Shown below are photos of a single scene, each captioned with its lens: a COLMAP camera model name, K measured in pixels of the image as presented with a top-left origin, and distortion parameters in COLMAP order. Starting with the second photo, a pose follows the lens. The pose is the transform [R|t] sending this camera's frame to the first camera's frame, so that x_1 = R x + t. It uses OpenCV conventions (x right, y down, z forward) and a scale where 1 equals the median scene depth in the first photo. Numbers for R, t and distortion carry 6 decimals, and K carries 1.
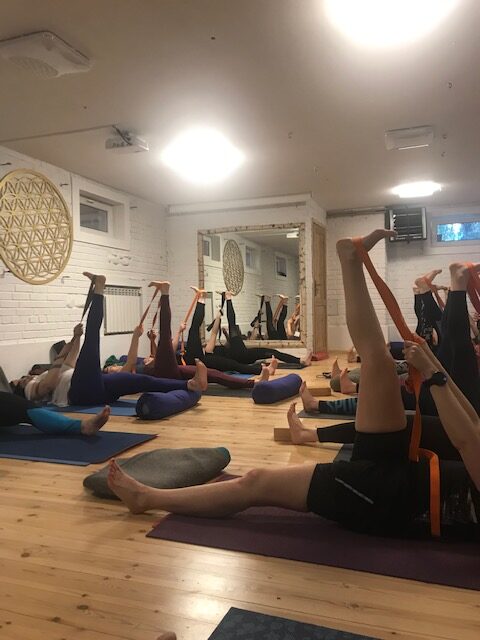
lens RADIAL K [[525.6, 0, 248.1], [0, 525.6, 312.7], [0, 0, 1]] dist [0.015757, 0.006825]
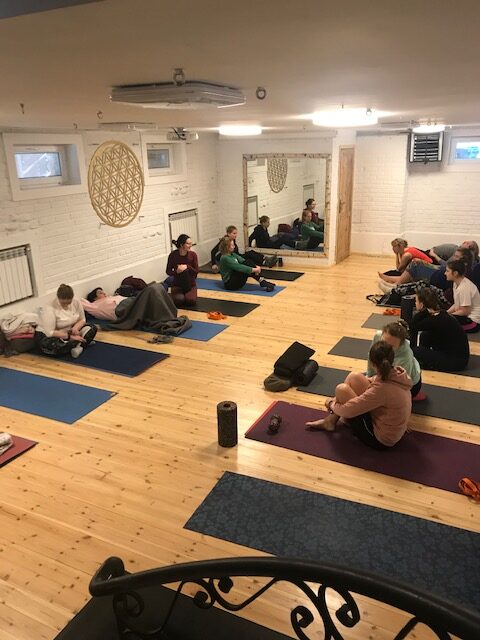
lens RADIAL K [[522.4, 0, 250.2], [0, 522.4, 318.3], [0, 0, 1]] dist [0.054338, -0.138274]
pose [[0.993716, 0.035569, -0.106125, 0.067168], [-0.000367, 0.949194, 0.314690, -0.198226], [0.111926, -0.312674, 0.943243, -0.257681]]
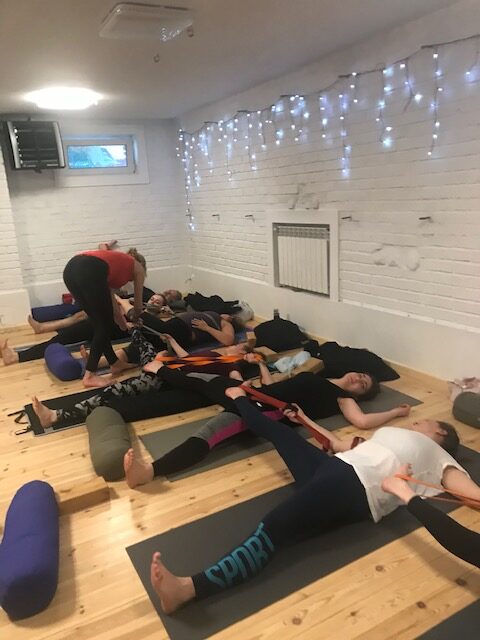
lens RADIAL K [[525.6, 0, 248.1], [0, 525.6, 312.7], [0, 0, 1]] dist [0.015757, 0.006825]
pose [[0.662628, -0.190279, 0.724374, -0.074703], [0.053350, 0.976723, 0.207764, -0.092224], [-0.747046, -0.099024, 0.657356, 0.346129]]
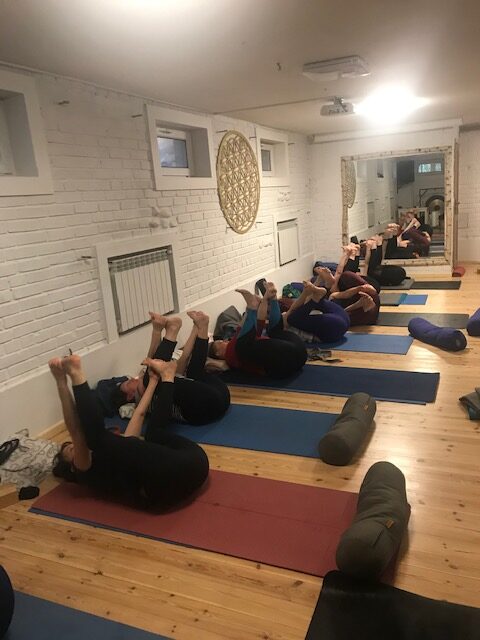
lens RADIAL K [[525.6, 0, 248.1], [0, 525.6, 312.7], [0, 0, 1]] dist [0.015757, 0.006825]
pose [[0.995885, -0.040718, -0.080958, -0.232016], [0.057314, 0.975008, 0.214650, -0.099886], [0.070194, -0.218407, 0.973330, -0.128236]]
